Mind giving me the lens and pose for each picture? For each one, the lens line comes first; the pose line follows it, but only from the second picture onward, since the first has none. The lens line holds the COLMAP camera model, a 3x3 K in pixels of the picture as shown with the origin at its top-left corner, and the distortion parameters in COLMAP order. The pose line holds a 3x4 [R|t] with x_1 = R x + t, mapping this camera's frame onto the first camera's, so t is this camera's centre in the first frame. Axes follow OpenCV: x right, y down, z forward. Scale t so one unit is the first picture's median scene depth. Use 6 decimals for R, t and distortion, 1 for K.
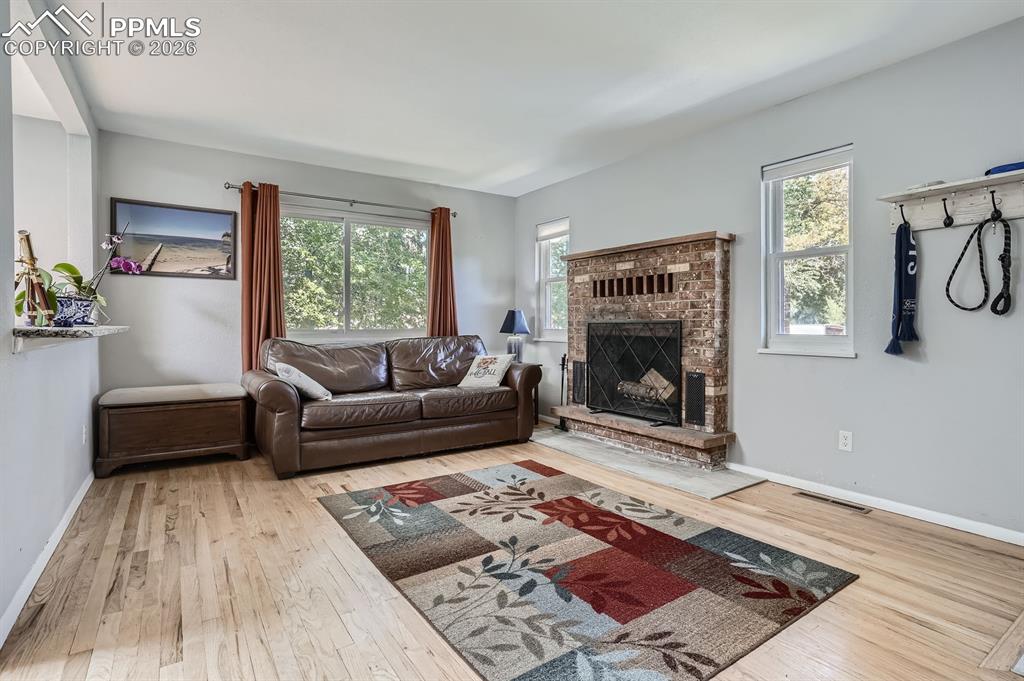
lens RADIAL K [[507.1, 0, 512.0], [0, 507.1, 340.5], [0, 0, 1]] dist [-0.047729, 0.030357]
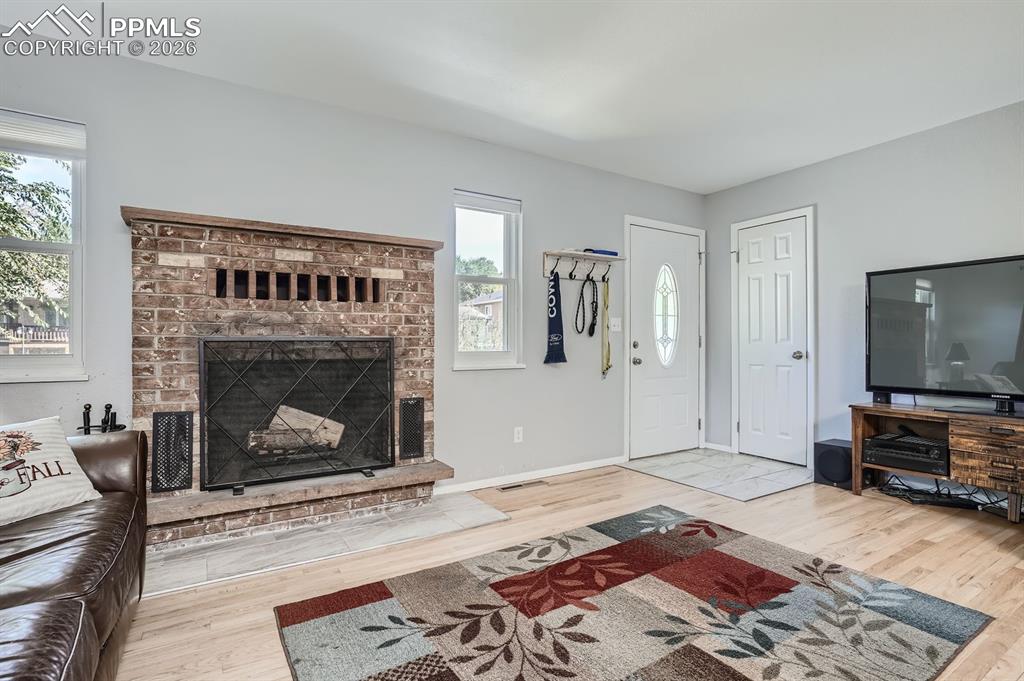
lens RADIAL K [[507.1, 0, 512.0], [0, 507.1, 340.5], [0, 0, 1]] dist [-0.047729, 0.030357]
pose [[0.030614, 0.004391, 0.999522, -0.581074], [0.035941, 0.999339, -0.005491, -0.028084], [-0.998885, 0.036092, 0.030436, 0.928481]]
